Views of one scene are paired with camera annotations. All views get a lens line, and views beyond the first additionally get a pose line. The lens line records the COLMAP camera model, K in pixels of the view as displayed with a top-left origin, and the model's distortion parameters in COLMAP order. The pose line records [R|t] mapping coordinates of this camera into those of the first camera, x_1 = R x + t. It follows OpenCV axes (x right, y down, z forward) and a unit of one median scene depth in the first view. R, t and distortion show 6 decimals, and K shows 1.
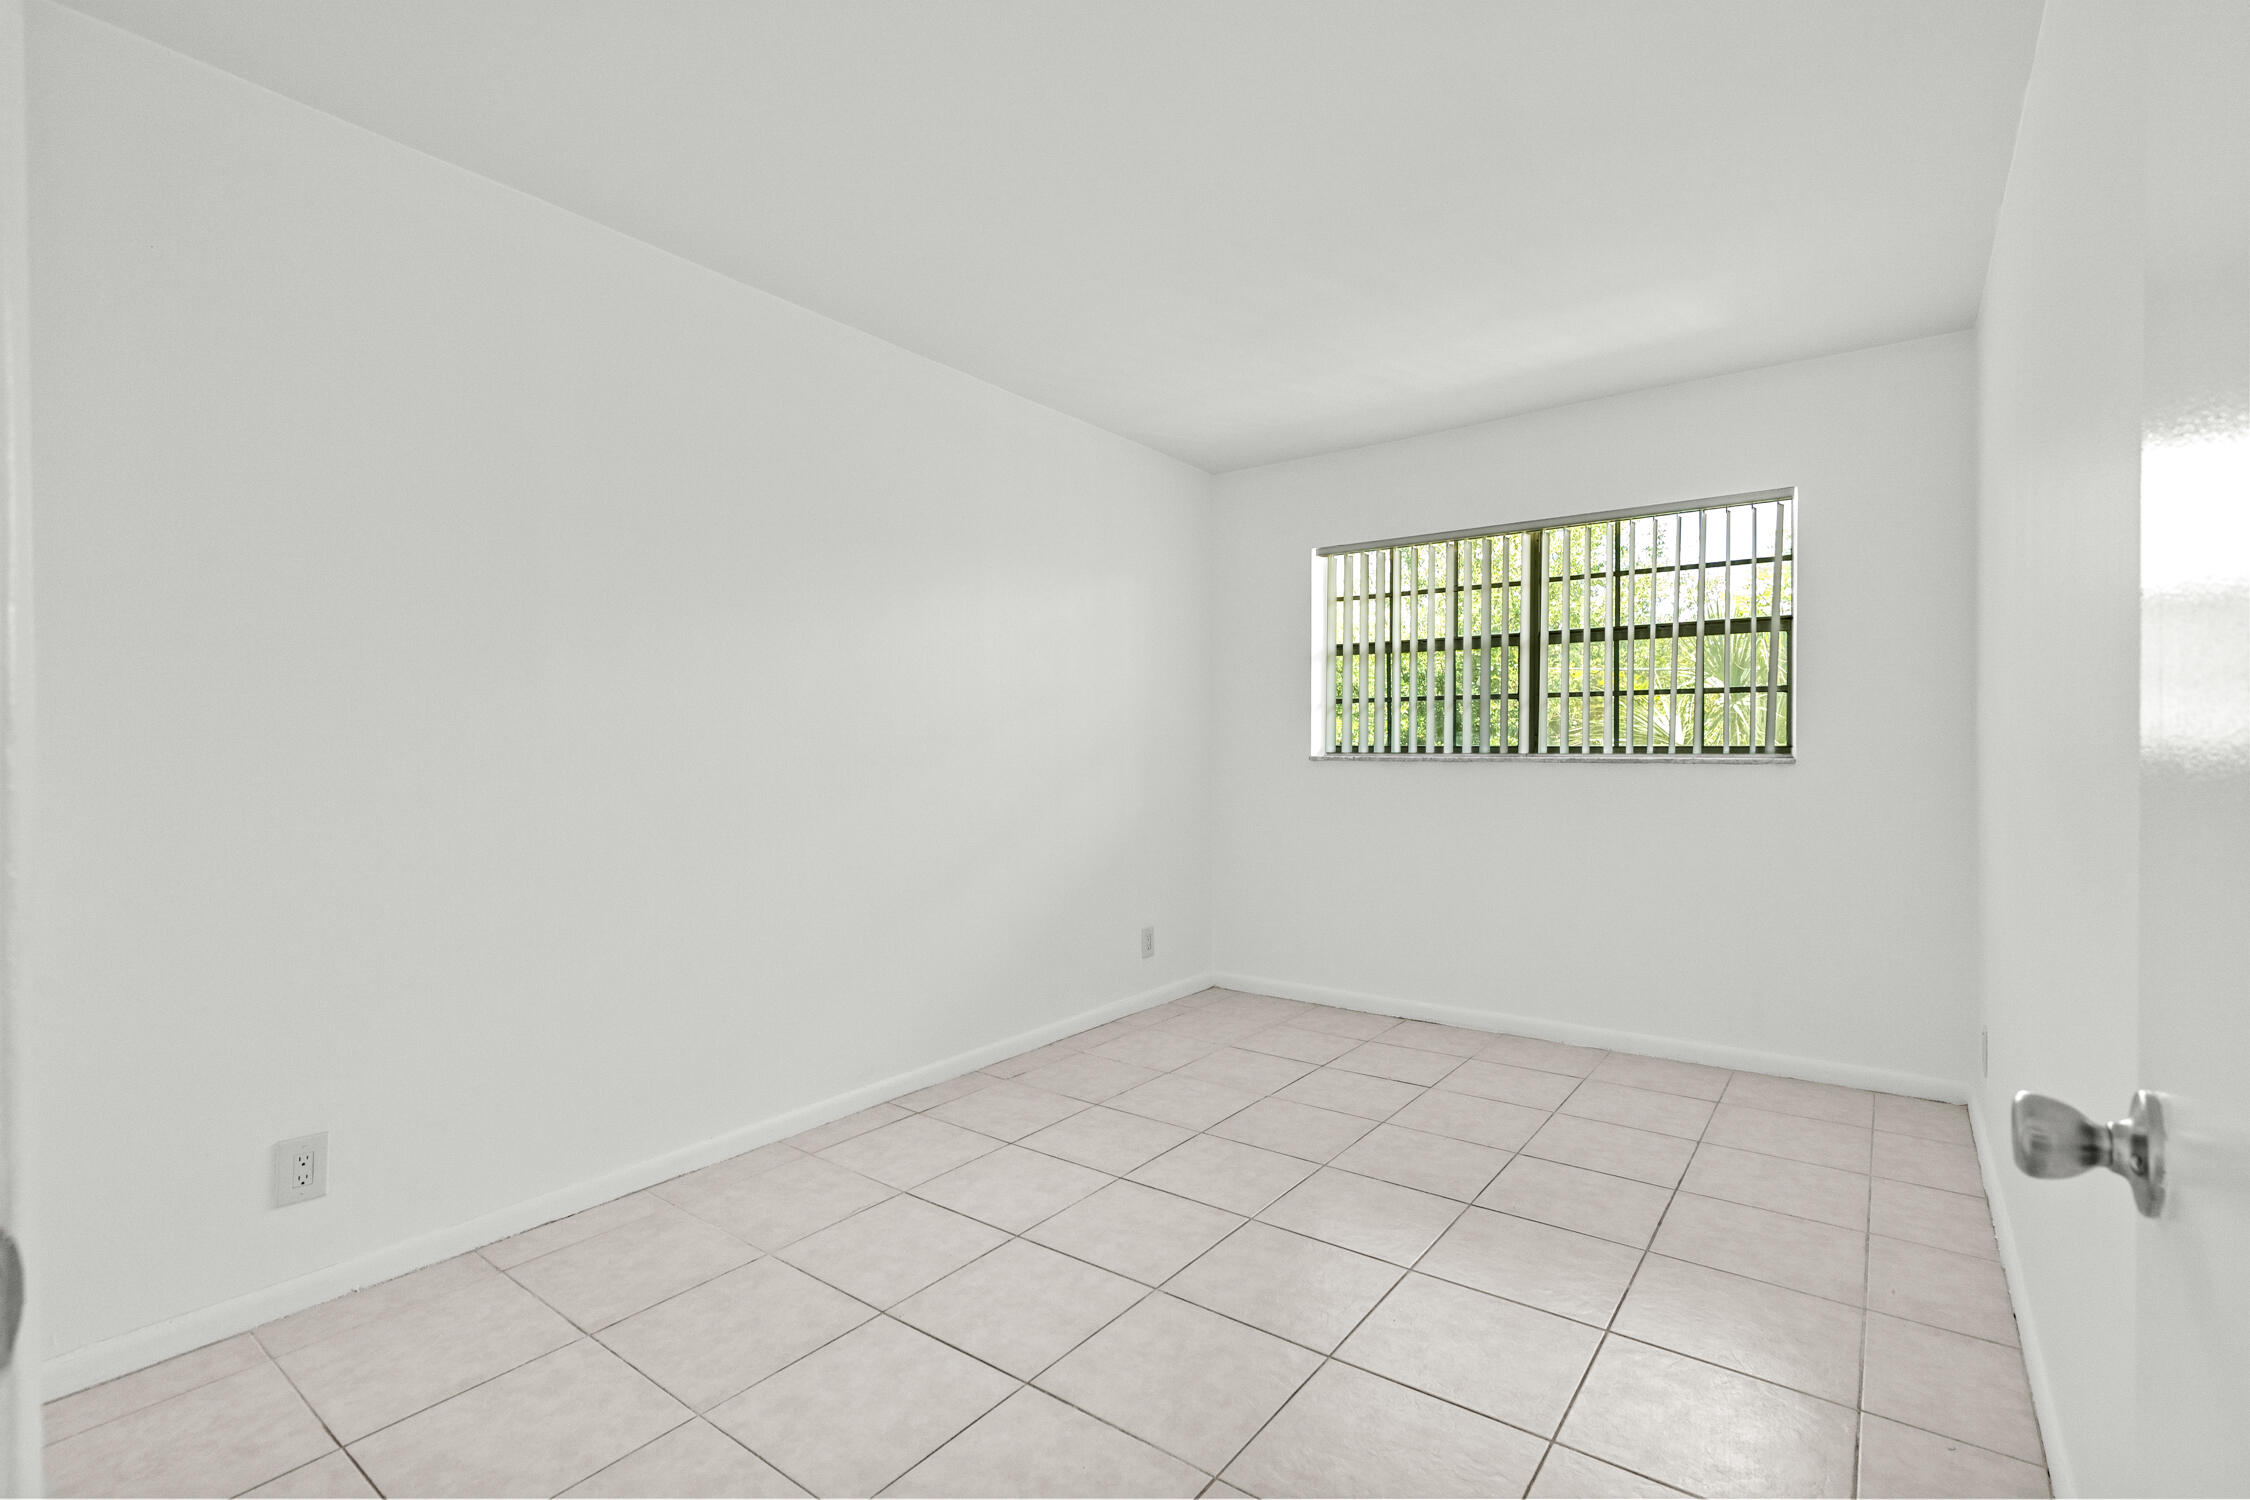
lens RADIAL K [[1012.3, 0, 1124.1], [0, 1012.3, 762.9], [0, 0, 1]] dist [-0.001391, -0.000042]
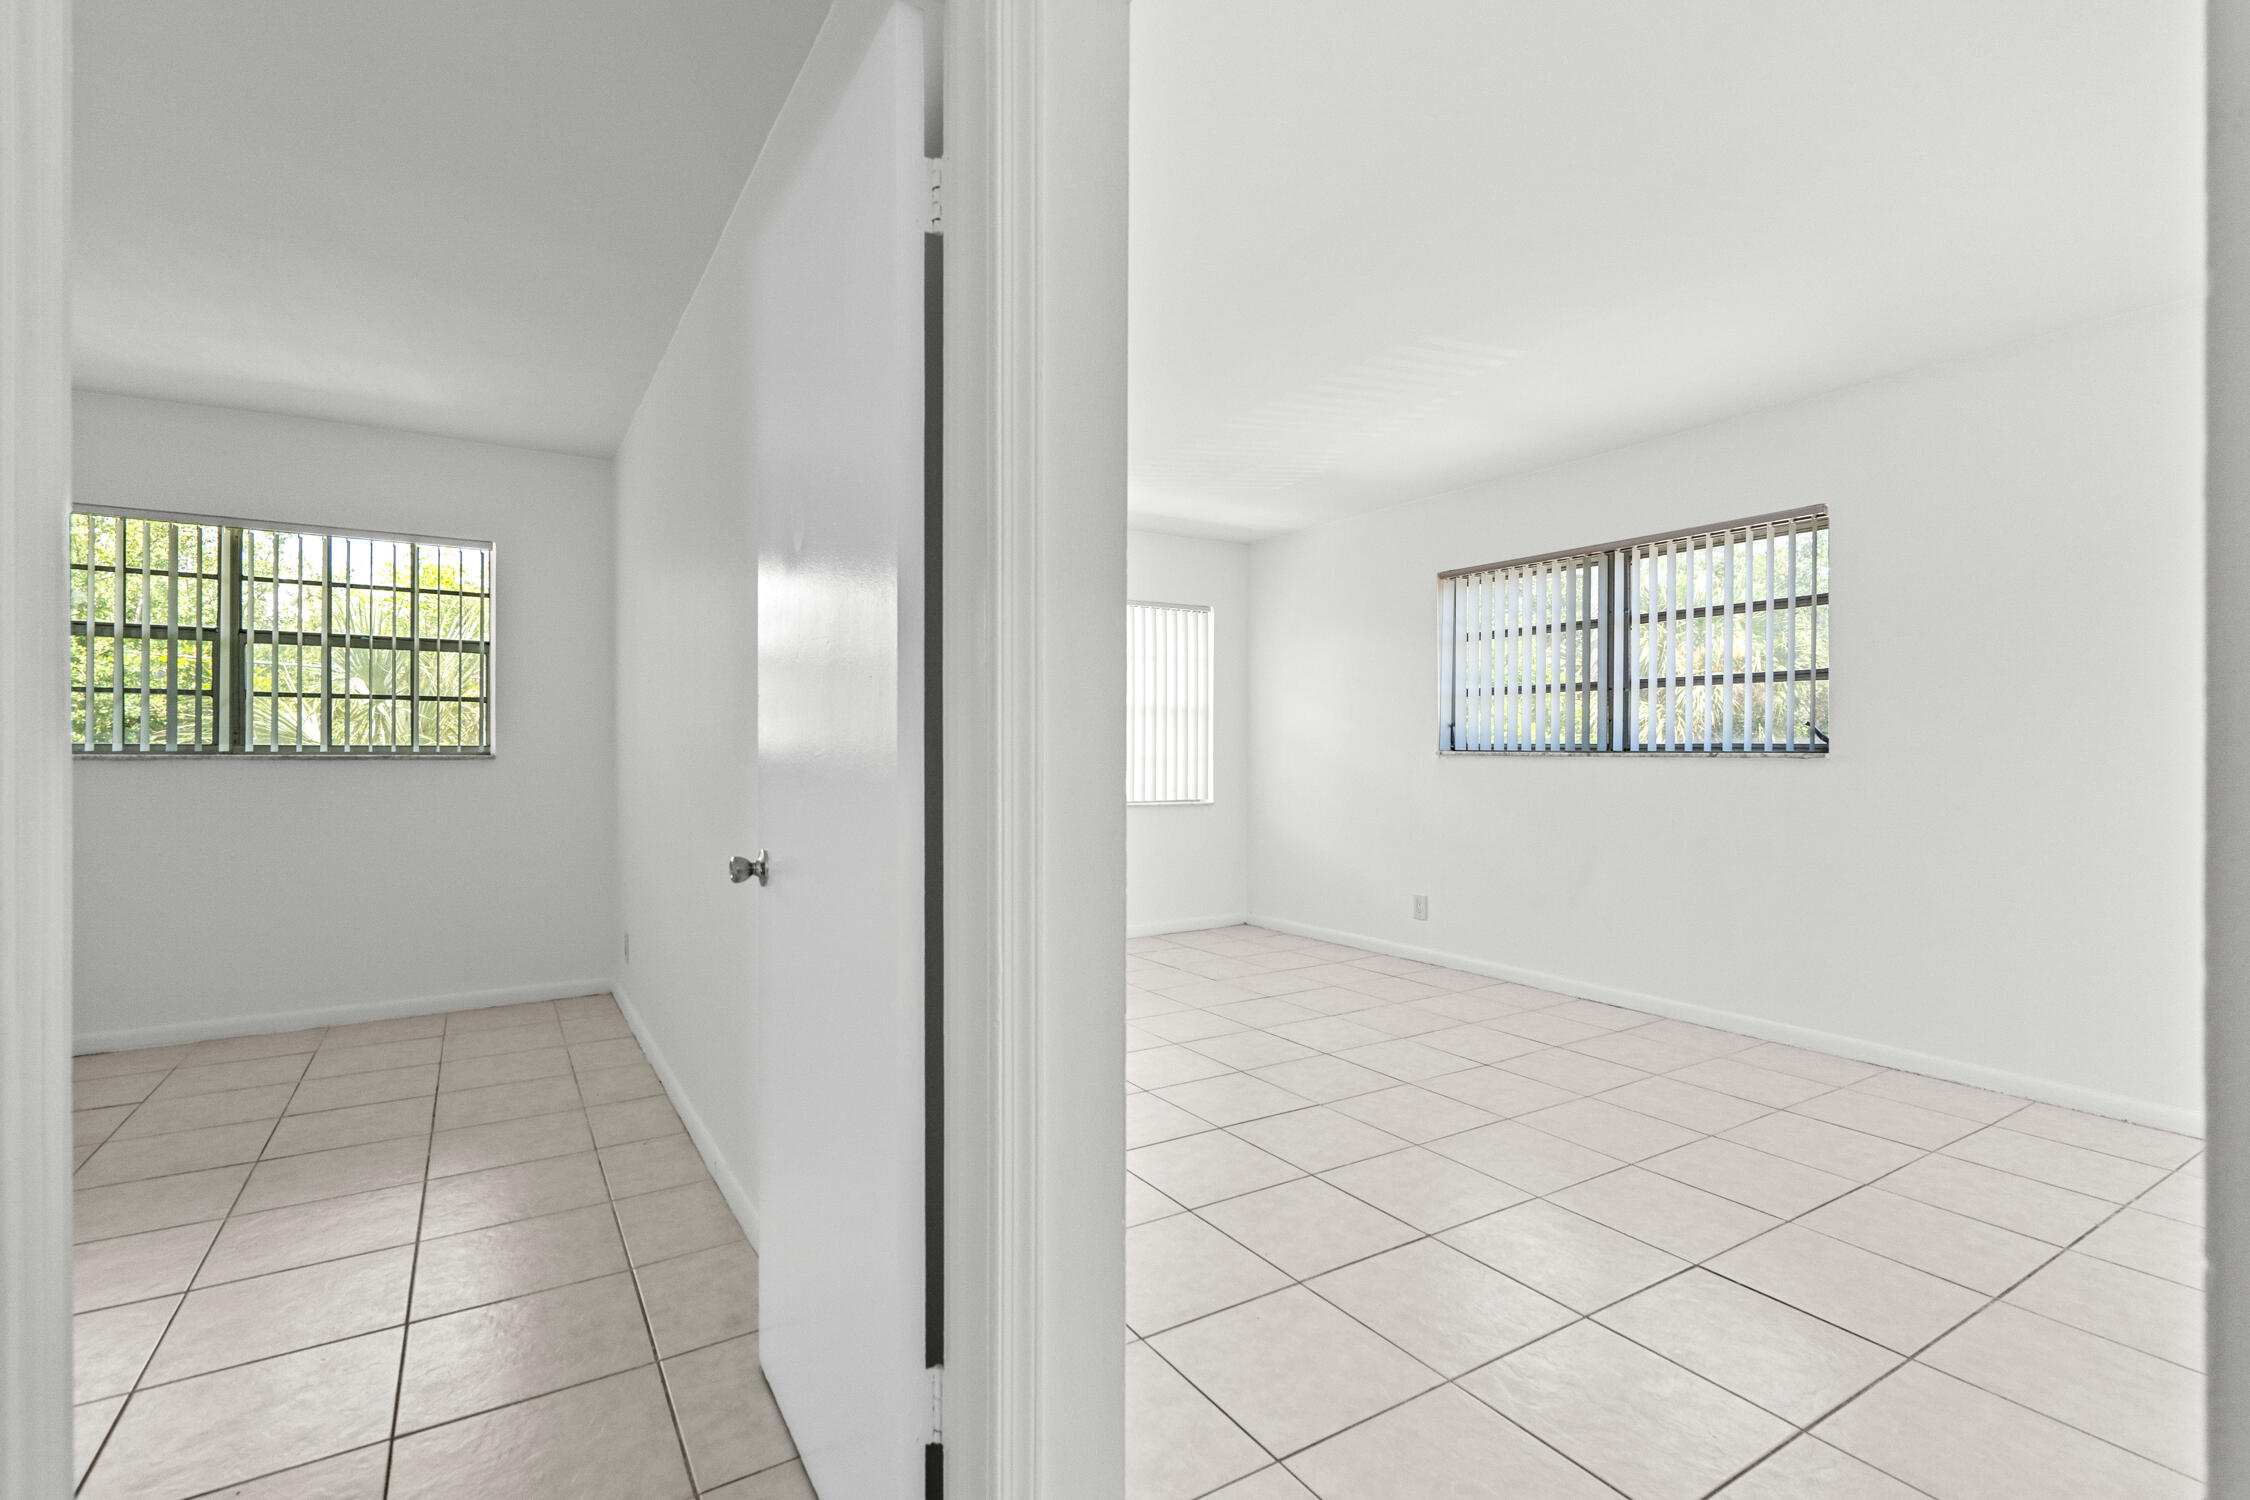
lens RADIAL K [[1028.9, 0, 1123.0], [0, 1028.9, 735.8], [0, 0, 1]] dist [0.000536, 0.000616]
pose [[0.356941, 0.011706, 0.934054, -0.292973], [0.013682, 0.999749, -0.017758, 0.007542], [-0.934027, 0.019118, 0.356691, -0.221082]]
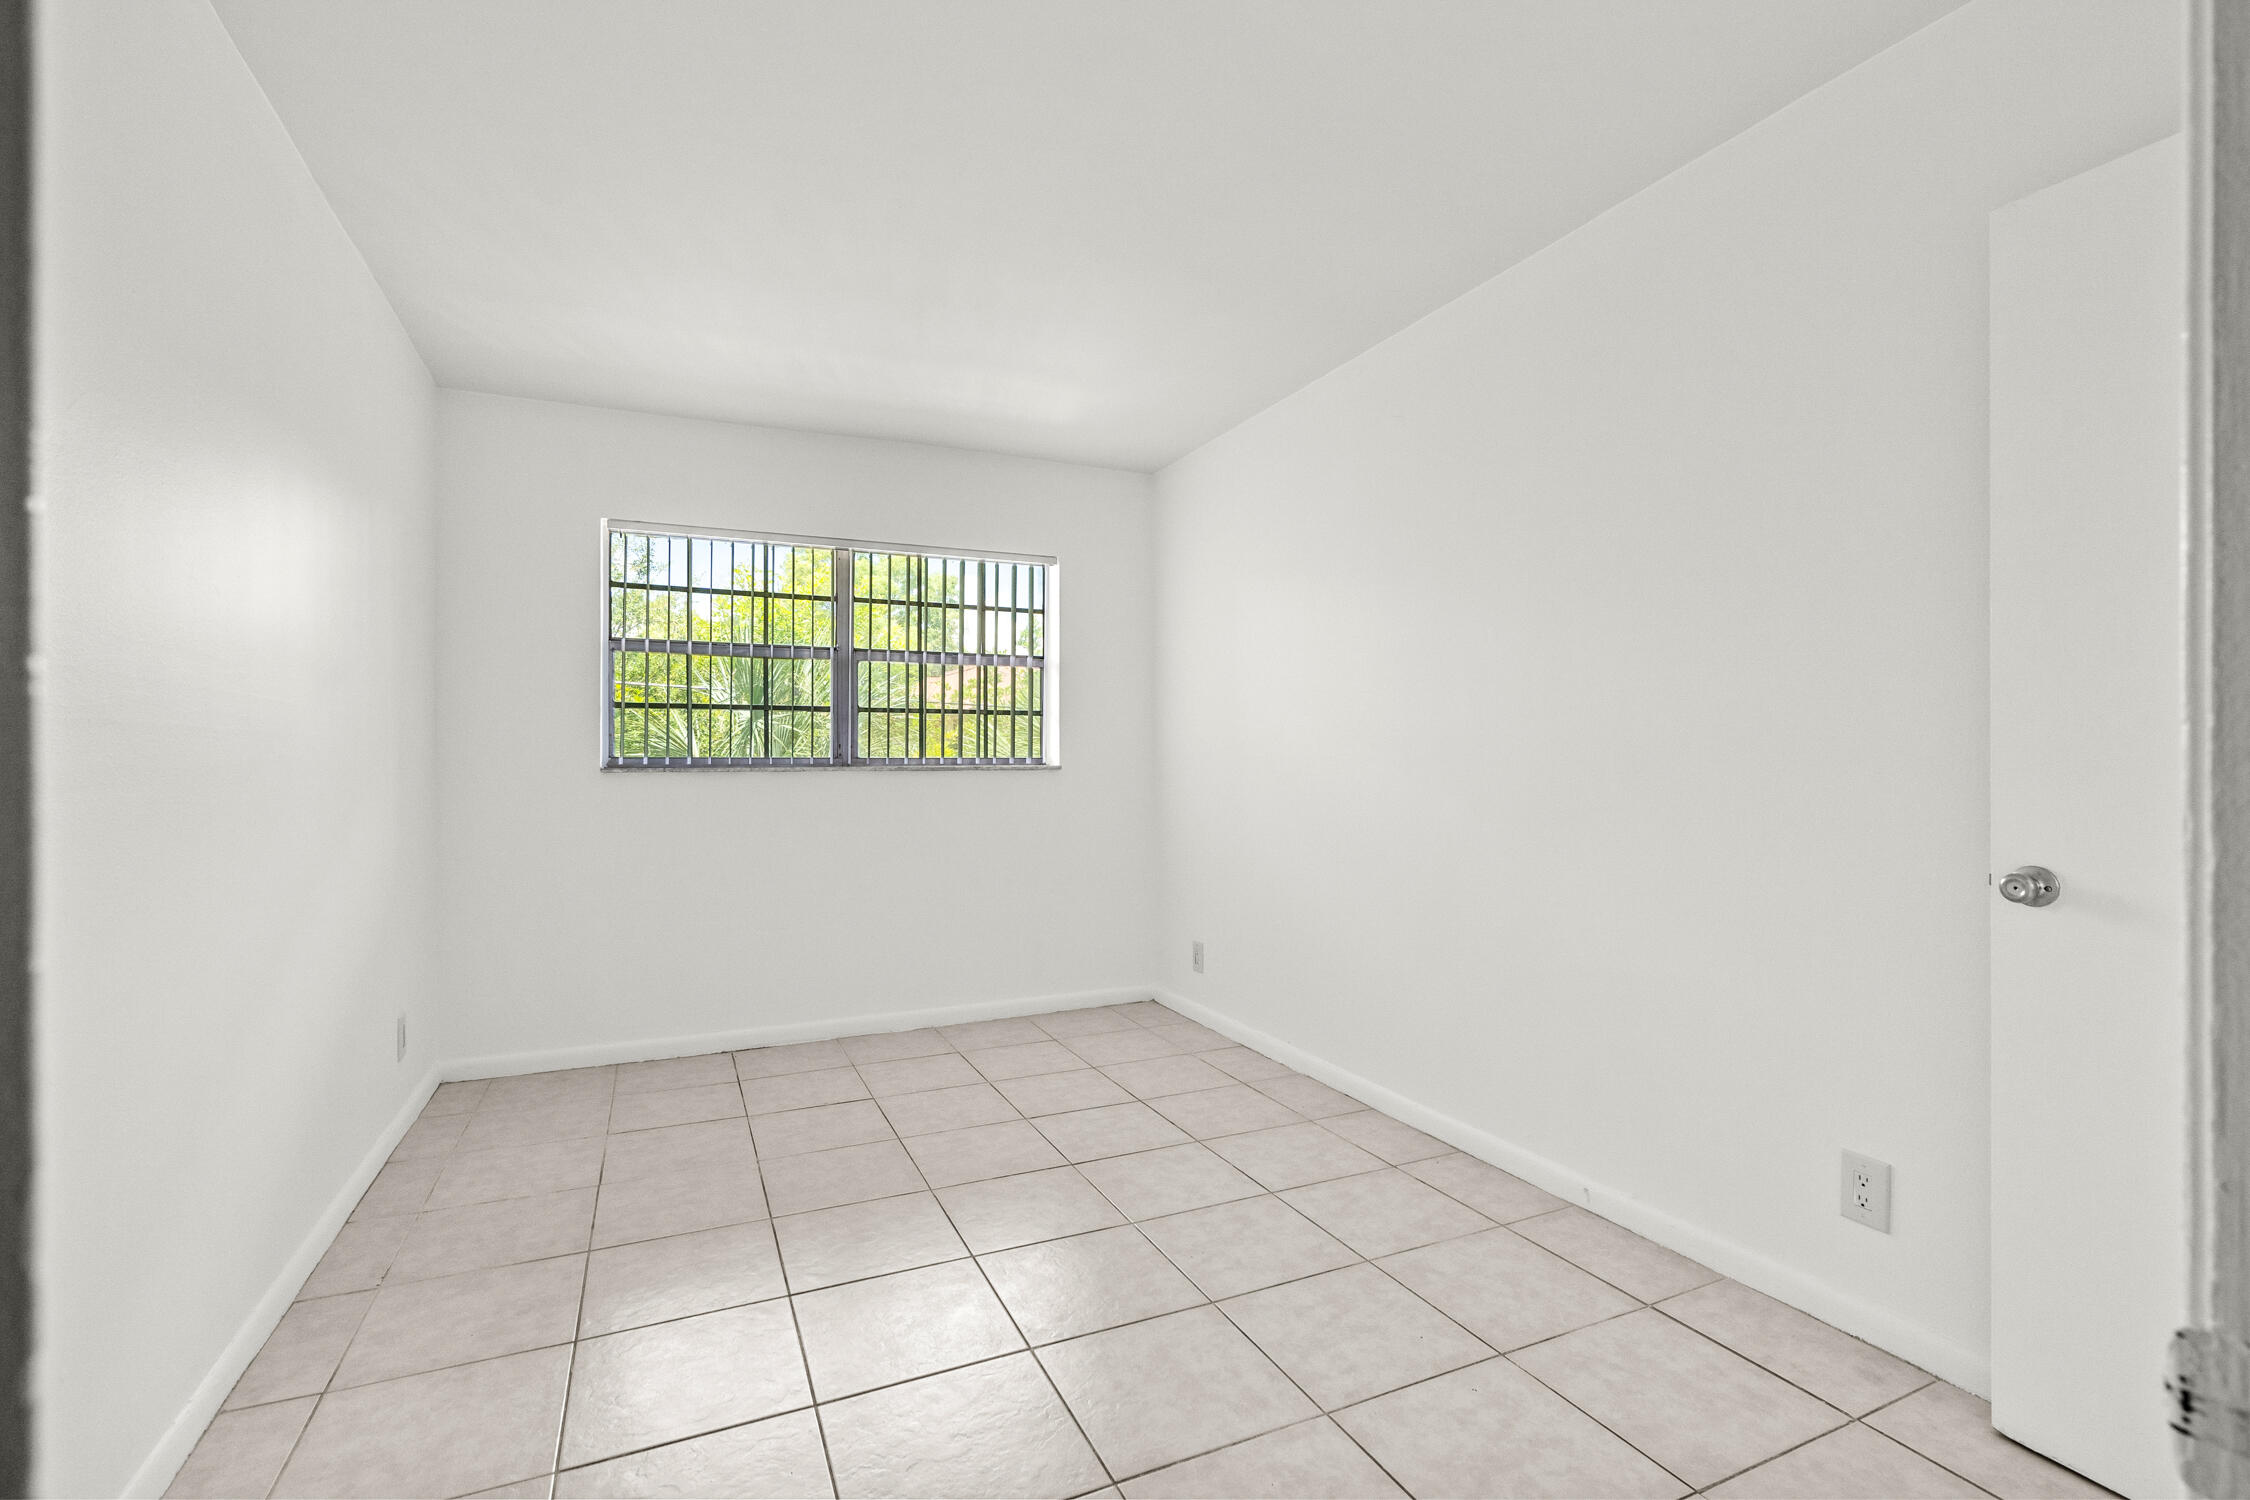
lens RADIAL K [[1012.3, 0, 1124.1], [0, 1012.3, 762.9], [0, 0, 1]] dist [-0.001391, -0.000042]
pose [[0.473653, -0.000178, 0.880712, -0.499763], [0.011986, 0.999909, -0.006243, -0.001080], [-0.880630, 0.013513, 0.473612, 0.332625]]
